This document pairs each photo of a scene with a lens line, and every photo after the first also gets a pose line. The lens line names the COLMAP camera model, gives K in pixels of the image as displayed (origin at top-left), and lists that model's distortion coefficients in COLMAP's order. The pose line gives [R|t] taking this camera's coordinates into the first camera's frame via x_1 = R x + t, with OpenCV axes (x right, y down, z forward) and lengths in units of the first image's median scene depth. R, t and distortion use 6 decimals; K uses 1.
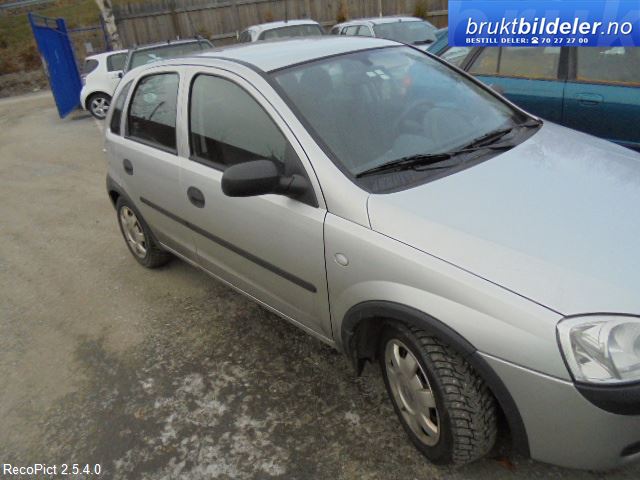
lens RADIAL K [[477.2, 0, 320.0], [0, 477.2, 240.0], [0, 0, 1]] dist [-0.103518, 0.073497]
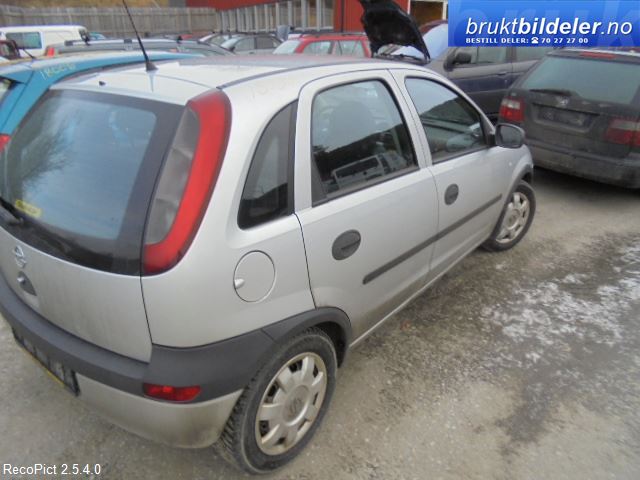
lens RADIAL K [[477.2, 0, 320.0], [0, 477.2, 240.0], [0, 0, 1]] dist [-0.103518, 0.073497]
pose [[-0.133256, -0.299476, 0.944752, -1.271637], [0.452809, 0.829548, 0.326825, -0.487699], [-0.881593, 0.471344, 0.025063, 1.336653]]
